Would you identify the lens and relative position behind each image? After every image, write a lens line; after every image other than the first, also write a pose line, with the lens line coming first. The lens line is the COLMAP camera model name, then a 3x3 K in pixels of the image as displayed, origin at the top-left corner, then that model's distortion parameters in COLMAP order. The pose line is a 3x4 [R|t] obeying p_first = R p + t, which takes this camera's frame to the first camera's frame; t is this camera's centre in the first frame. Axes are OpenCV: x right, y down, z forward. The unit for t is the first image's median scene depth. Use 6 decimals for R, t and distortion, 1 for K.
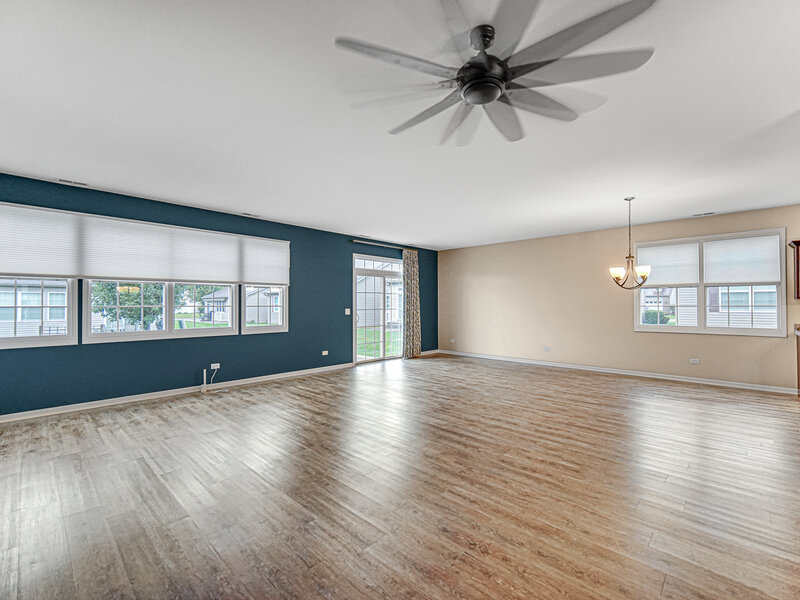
lens RADIAL K [[355.3, 0, 397.0], [0, 355.3, 300.5], [0, 0, 1]] dist [-0.002549, -0.000899]
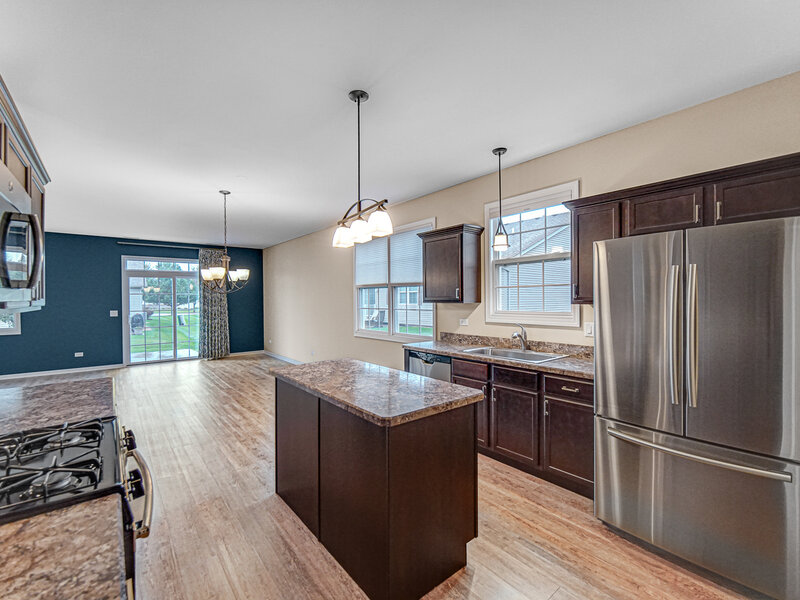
lens RADIAL K [[355.3, 0, 397.0], [0, 355.3, 300.5], [0, 0, 1]] dist [-0.002549, -0.000899]
pose [[0.991894, -0.005041, -0.126969, 0.777616], [0.007310, 0.999822, 0.017407, -0.016627], [0.126859, -0.018194, 0.991754, 0.103186]]
